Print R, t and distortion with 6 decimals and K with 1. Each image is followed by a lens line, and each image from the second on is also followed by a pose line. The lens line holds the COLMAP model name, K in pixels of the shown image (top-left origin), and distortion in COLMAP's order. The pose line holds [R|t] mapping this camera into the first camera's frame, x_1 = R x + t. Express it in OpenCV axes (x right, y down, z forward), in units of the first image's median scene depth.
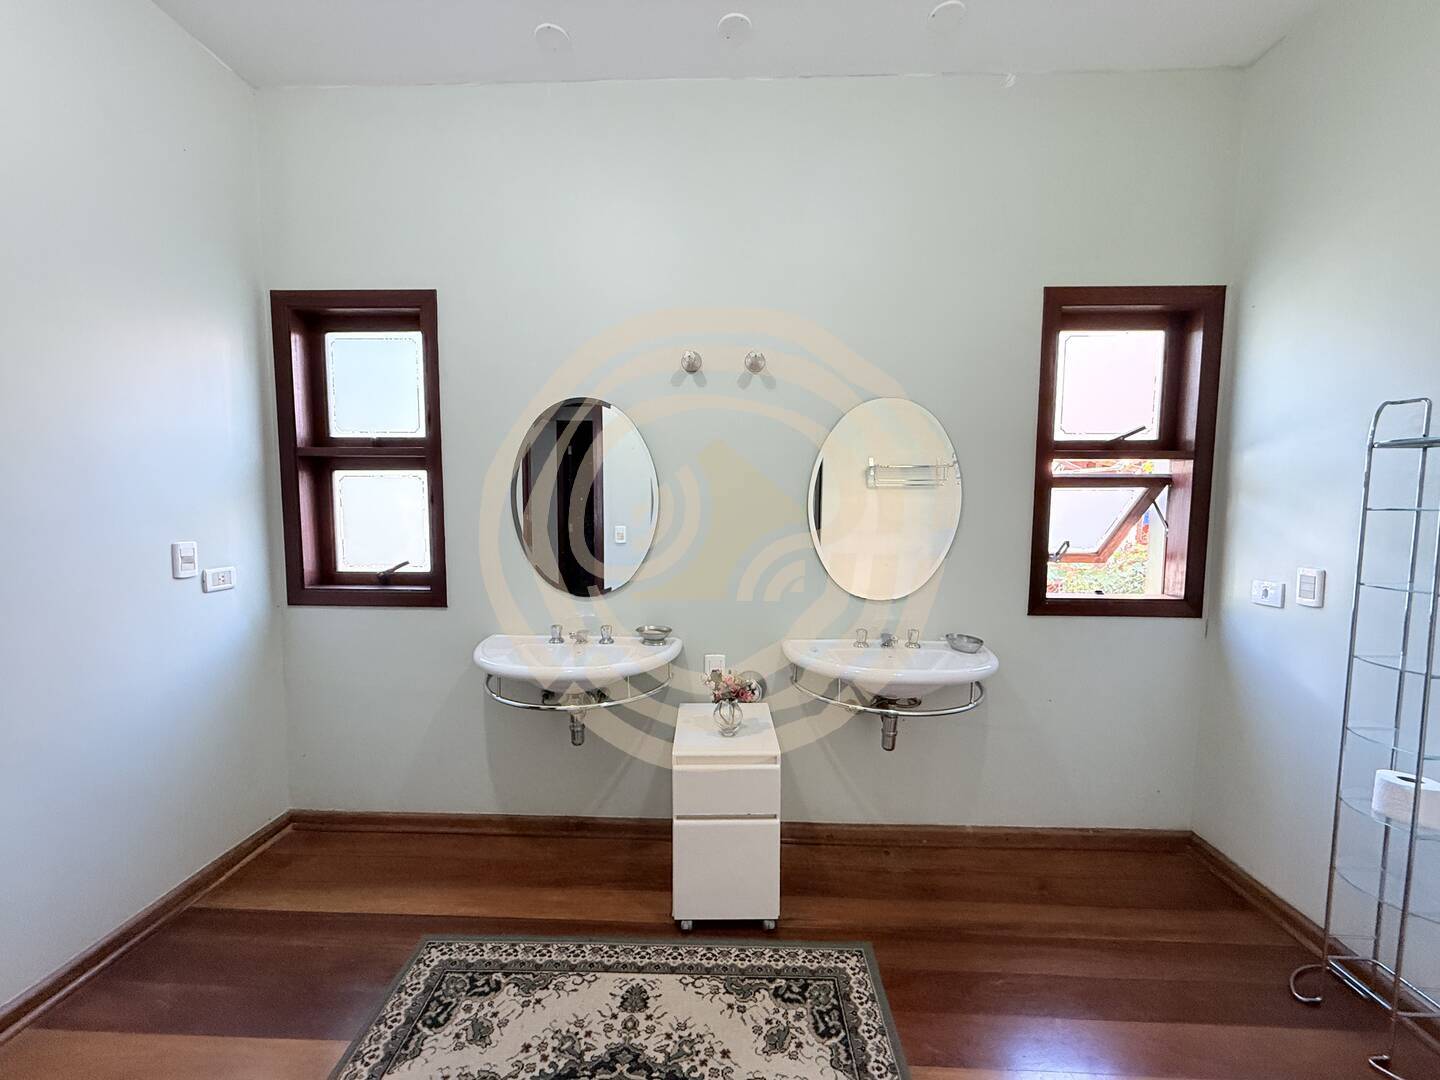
lens RADIAL K [[566.5, 0, 720.0], [0, 566.5, 540.0], [0, 0, 1]] dist [0.001174, -0.000261]
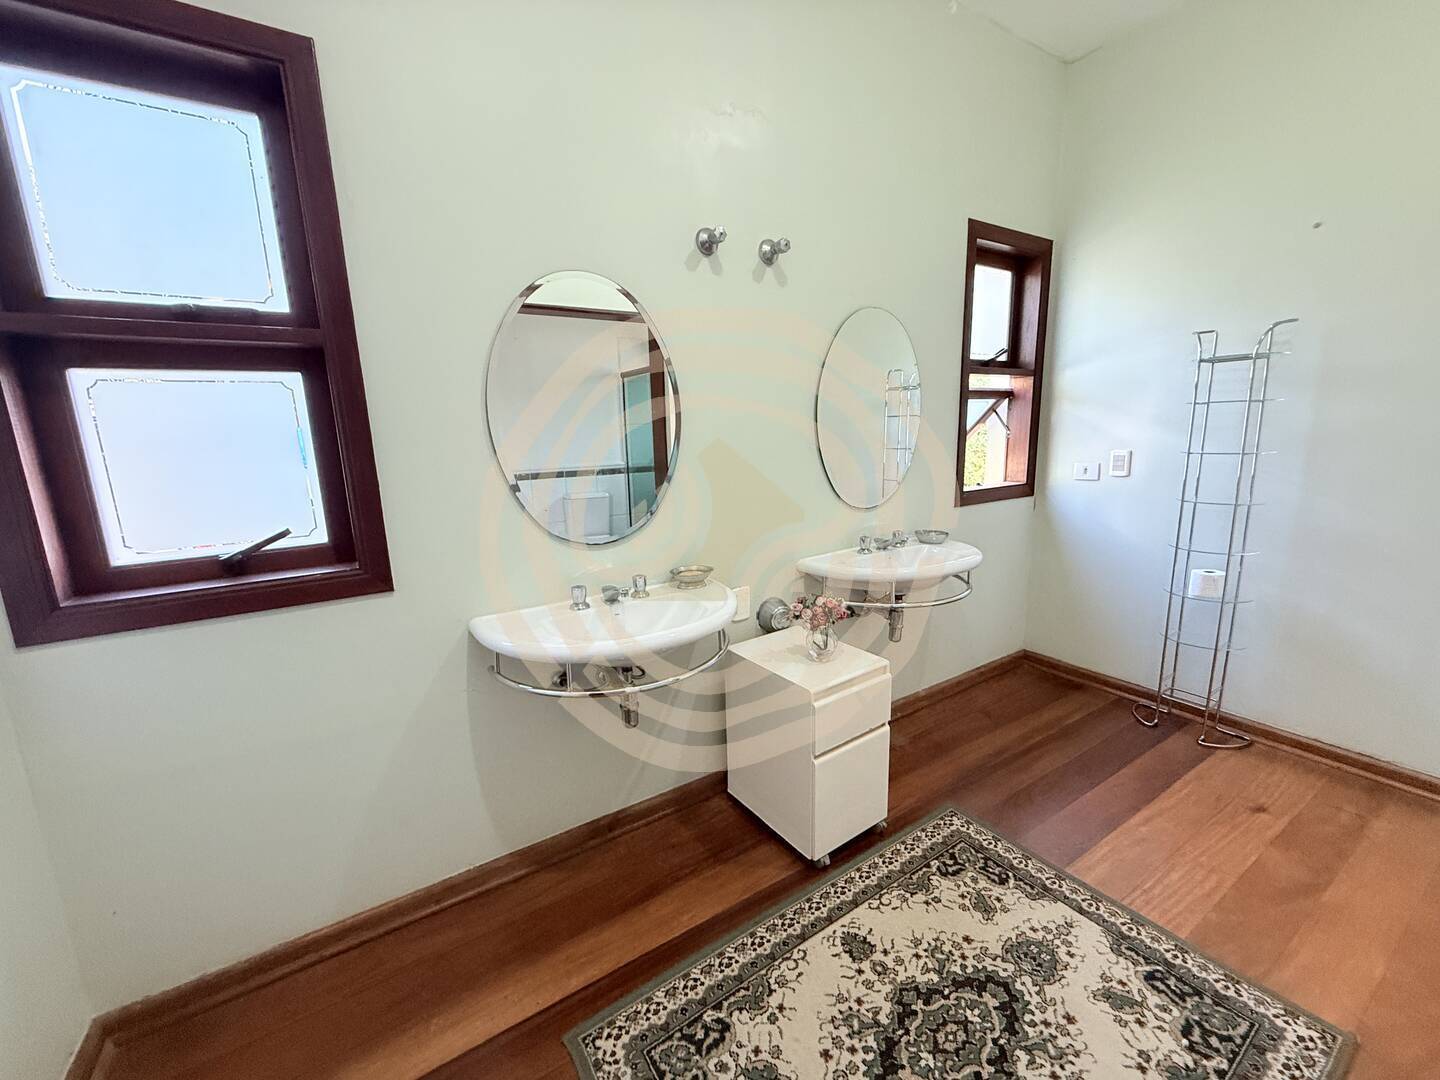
lens RADIAL K [[566.5, 0, 720.0], [0, 566.5, 540.0], [0, 0, 1]] dist [0.001174, -0.000261]
pose [[0.830038, -0.135303, 0.541045, -0.694462], [0.078854, 0.988851, 0.126316, 0.013316], [-0.552104, -0.062183, 0.831453, 0.362079]]
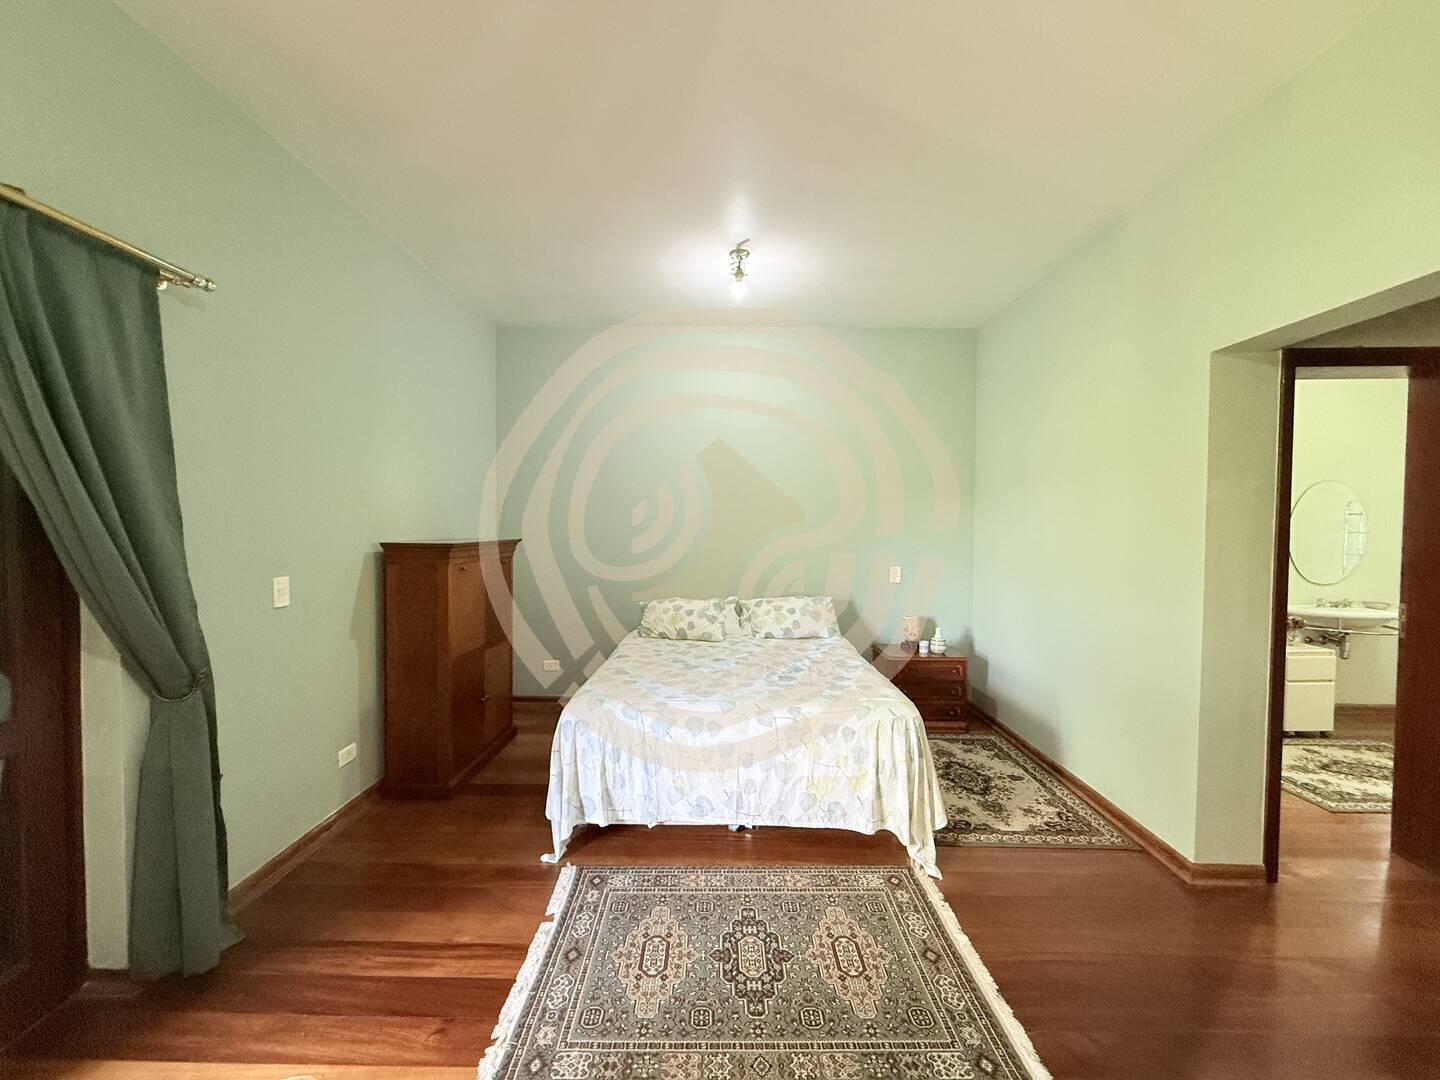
lens RADIAL K [[626.6, 0, 720.0], [0, 626.6, 540.0], [0, 0, 1]] dist [0.000130, -0.000105]
pose [[0.001330, 0.029629, -0.999560, 1.852803], [-0.075344, 0.996723, 0.029445, -0.001238], [0.997157, 0.075272, 0.003558, -0.089435]]
